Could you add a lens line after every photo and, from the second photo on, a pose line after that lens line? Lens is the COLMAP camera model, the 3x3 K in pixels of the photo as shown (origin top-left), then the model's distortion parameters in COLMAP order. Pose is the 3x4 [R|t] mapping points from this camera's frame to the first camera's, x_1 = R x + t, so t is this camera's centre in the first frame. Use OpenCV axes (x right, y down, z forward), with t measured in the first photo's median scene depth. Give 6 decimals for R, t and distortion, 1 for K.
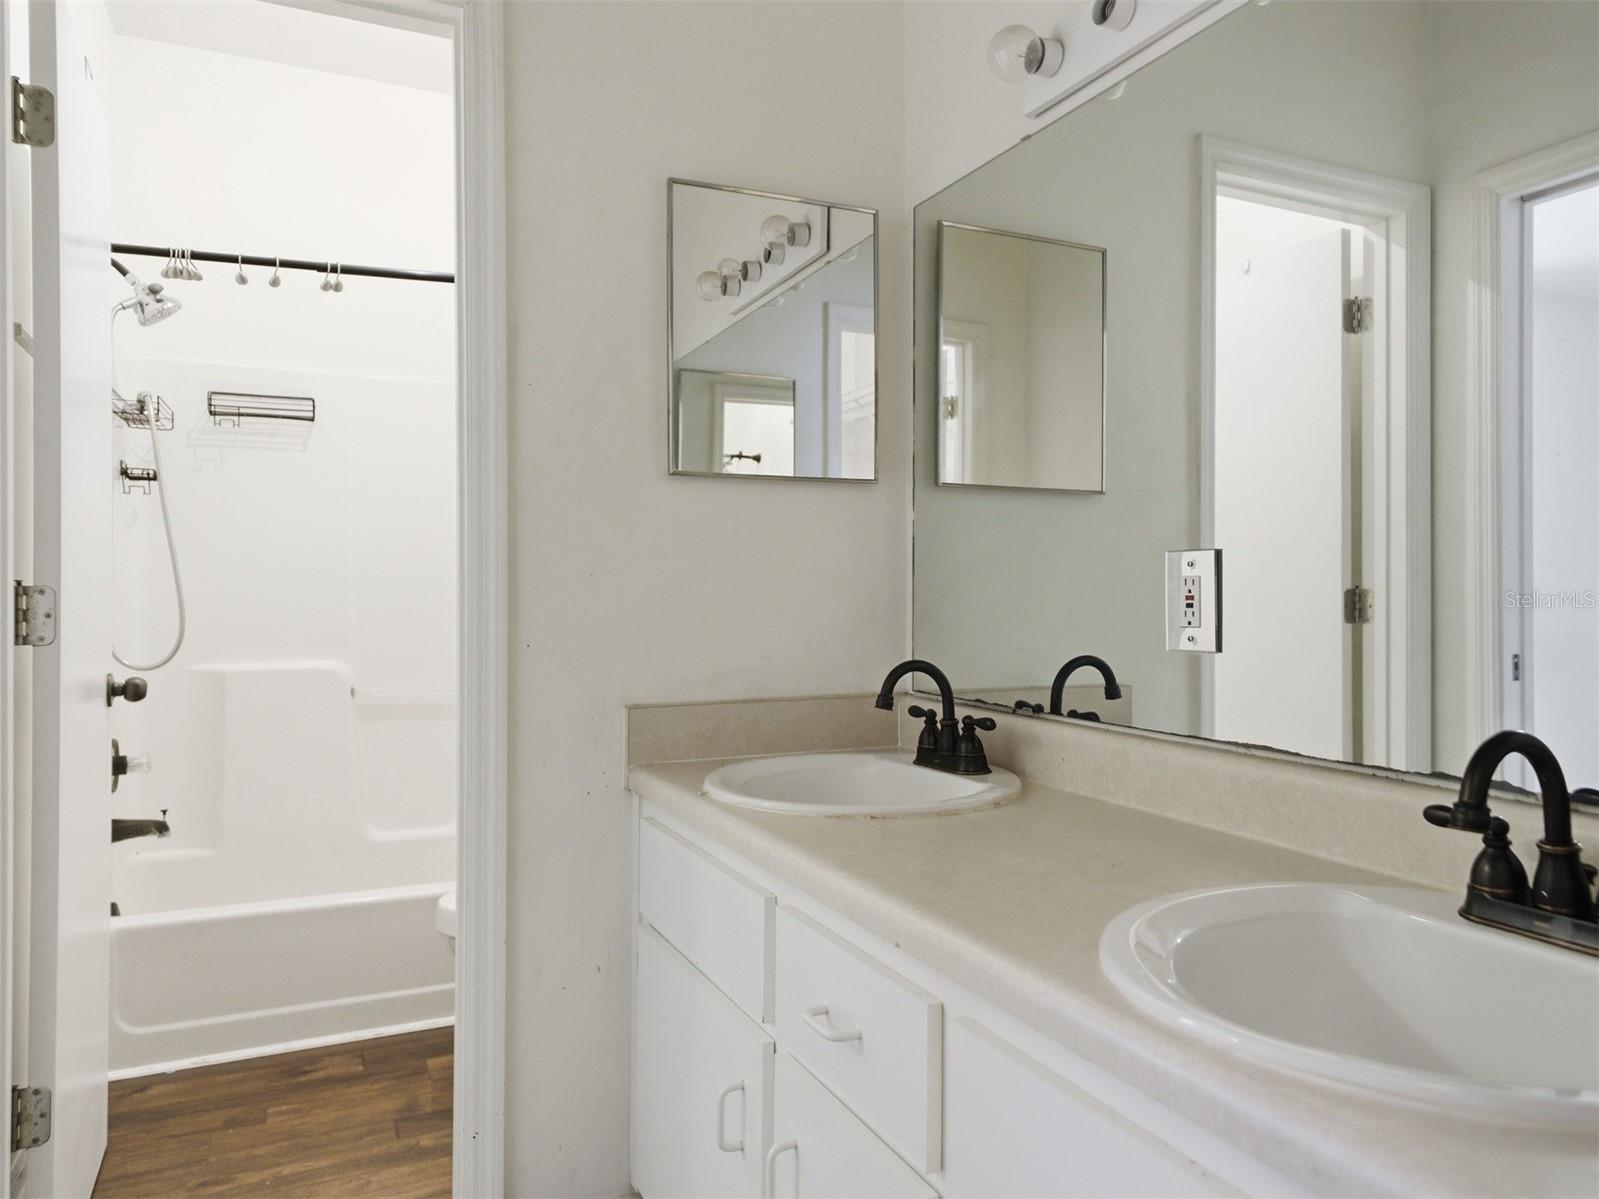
lens RADIAL K [[1129.1, 0, 802.0], [0, 1129.1, 595.6], [0, 0, 1]] dist [0.008124, 0.000919]
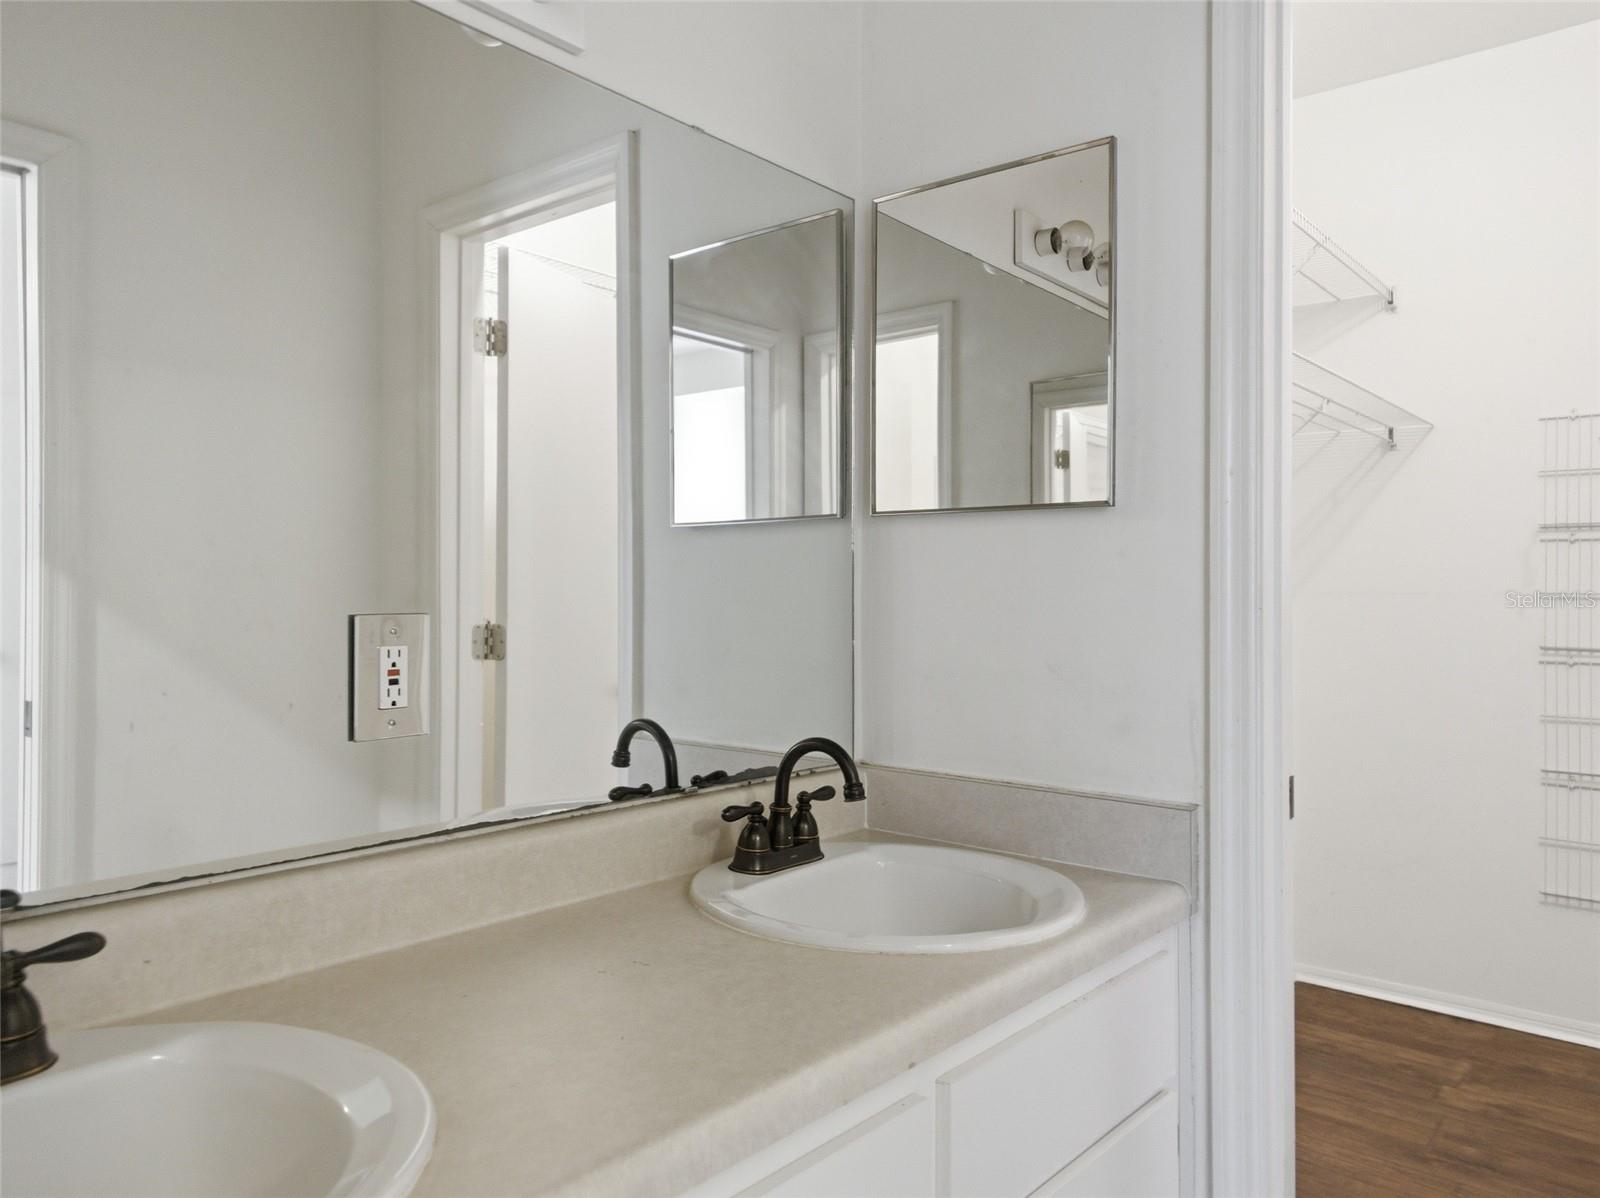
lens RADIAL K [[1129.8, 0, 799.9], [0, 1129.8, 597.0], [0, 0, 1]] dist [0.008124, 0.000919]
pose [[-0.433621, -0.003902, 0.901087, -0.524611], [-0.006418, 0.999979, 0.001242, -0.056120], [-0.901073, -0.005245, -0.433636, 1.097284]]
